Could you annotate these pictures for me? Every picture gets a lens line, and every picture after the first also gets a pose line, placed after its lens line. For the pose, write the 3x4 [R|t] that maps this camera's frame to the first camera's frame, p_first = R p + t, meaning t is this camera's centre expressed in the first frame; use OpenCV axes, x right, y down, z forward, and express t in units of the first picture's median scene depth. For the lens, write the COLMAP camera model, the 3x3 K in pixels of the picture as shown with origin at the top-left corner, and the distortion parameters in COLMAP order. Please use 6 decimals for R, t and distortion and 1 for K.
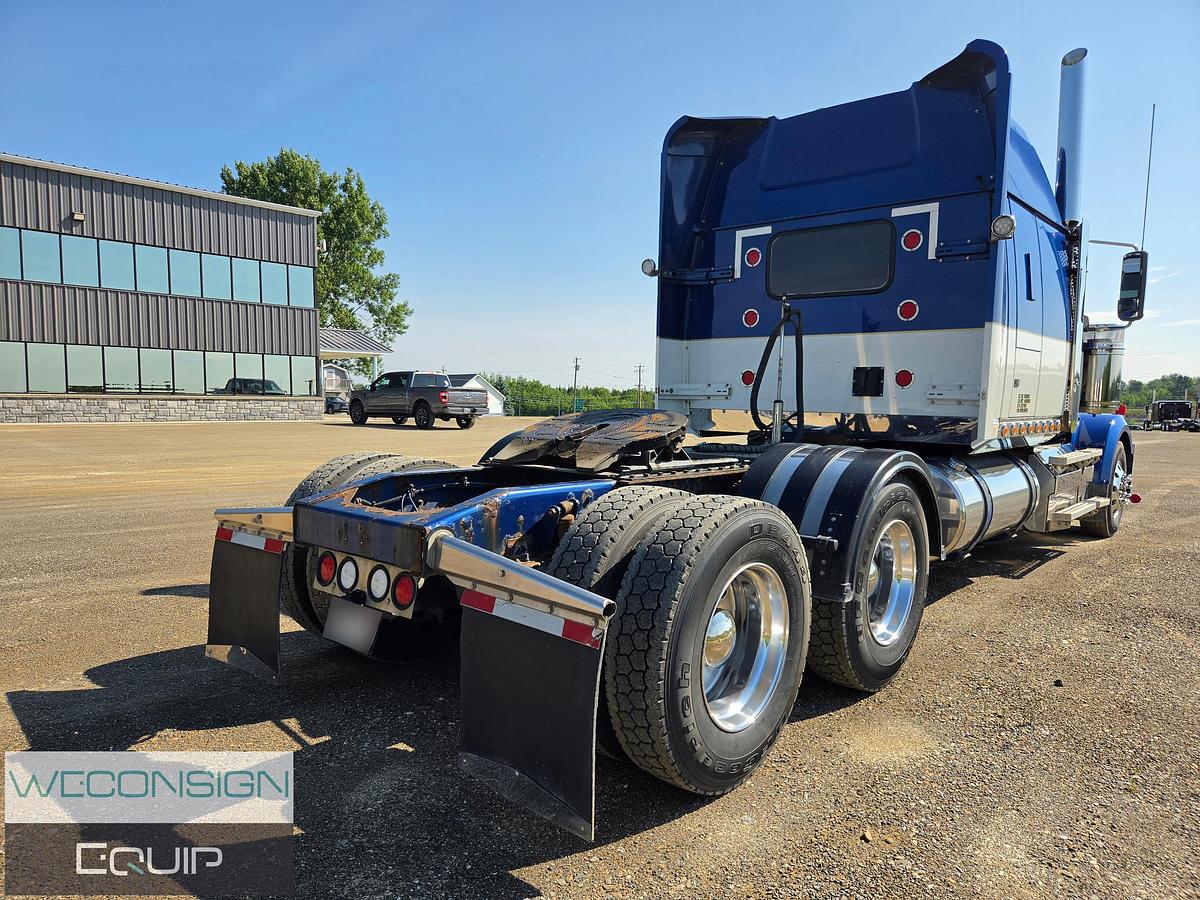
lens RADIAL K [[815.7, 0, 598.8], [0, 815.7, 469.1], [0, 0, 1]] dist [0.064634, -0.056470]
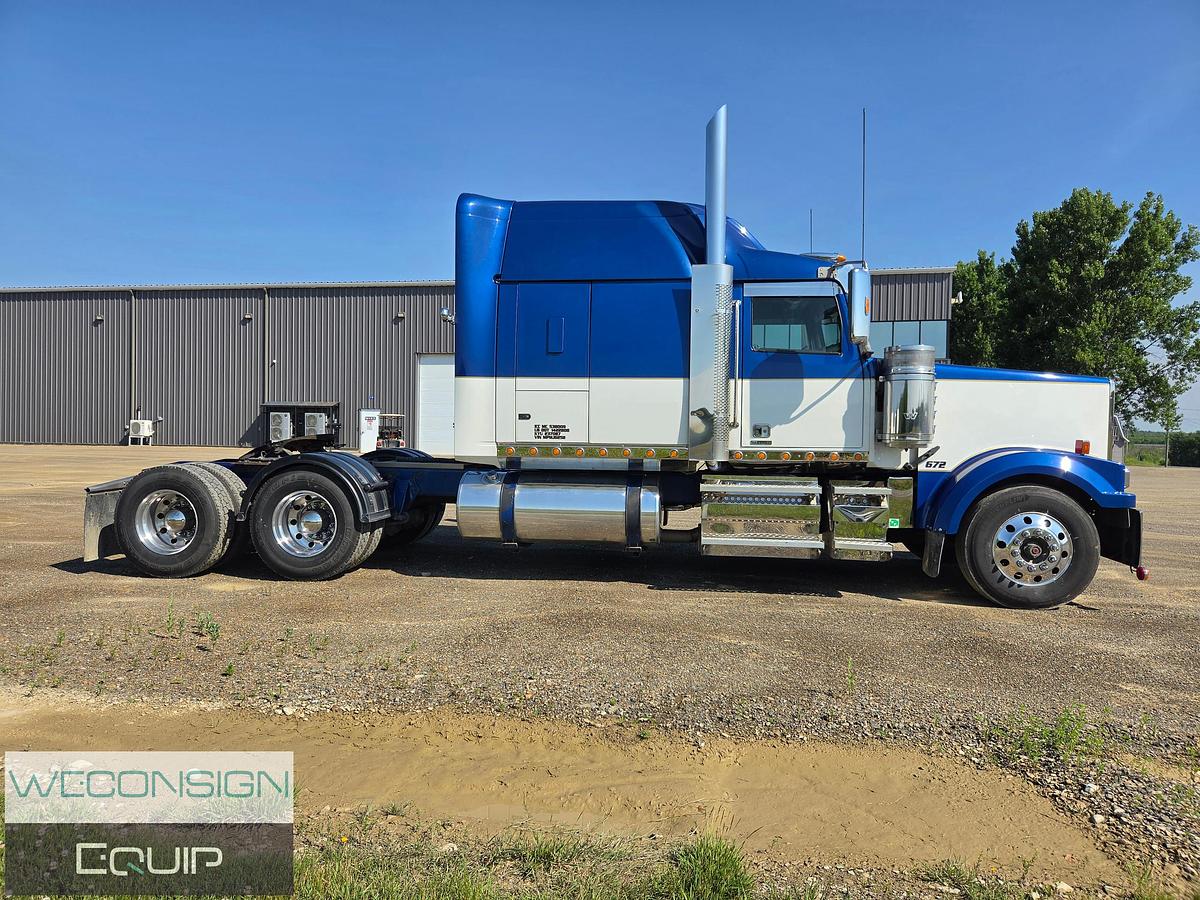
lens RADIAL K [[815.7, 0, 580.7], [0, 815.7, 444.9], [0, 0, 1]] dist [0.064634, -0.056470]
pose [[0.538629, 0.002060, -0.842540, 1.403797], [-0.078741, 0.995743, -0.047904, -0.002102], [0.838856, 0.092145, 0.536499, 0.313359]]
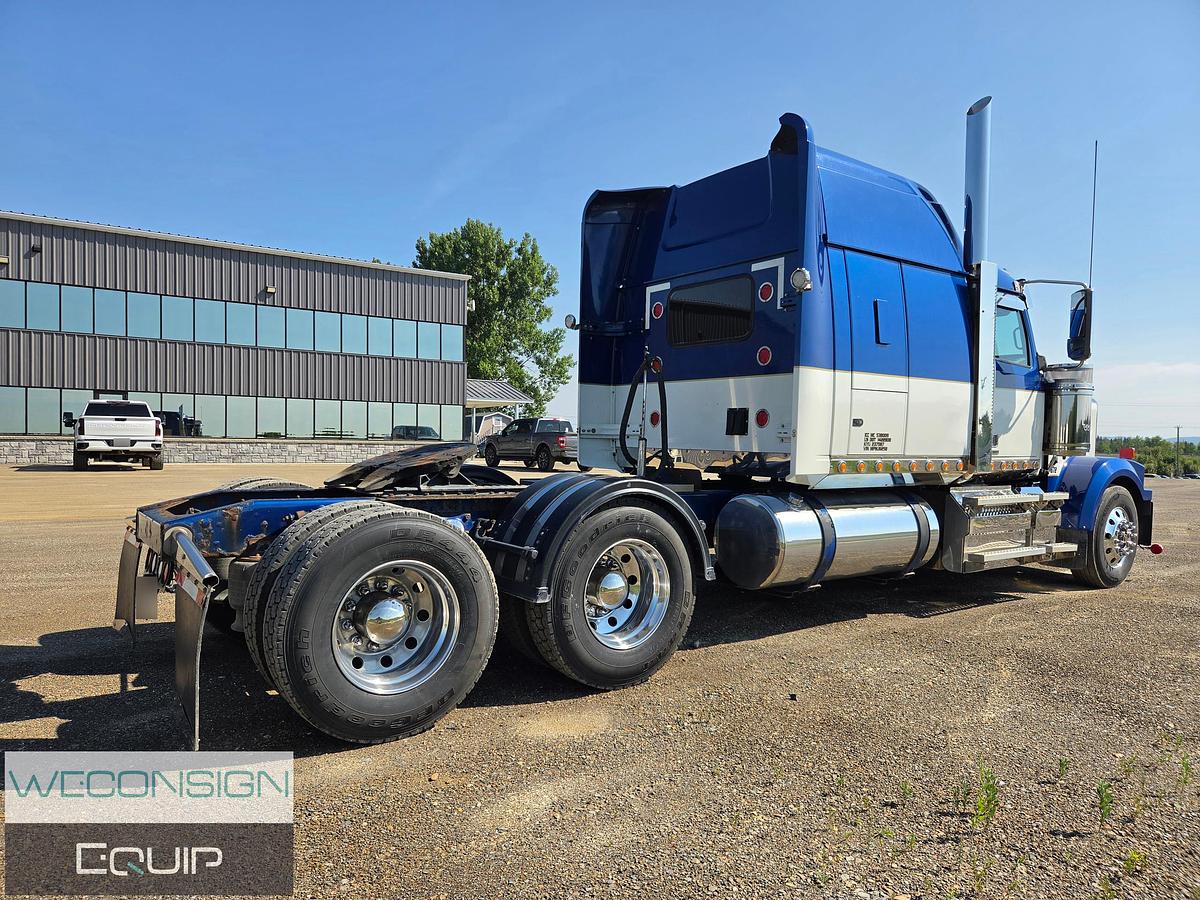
lens RADIAL K [[815.7, 0, 588.5], [0, 815.7, 465.6], [0, 0, 1]] dist [0.064634, -0.056470]
pose [[0.972553, 0.009193, -0.232499, 0.349963], [-0.023480, 0.997996, -0.058756, 0.017068], [0.231493, 0.062603, 0.970820, -0.076877]]
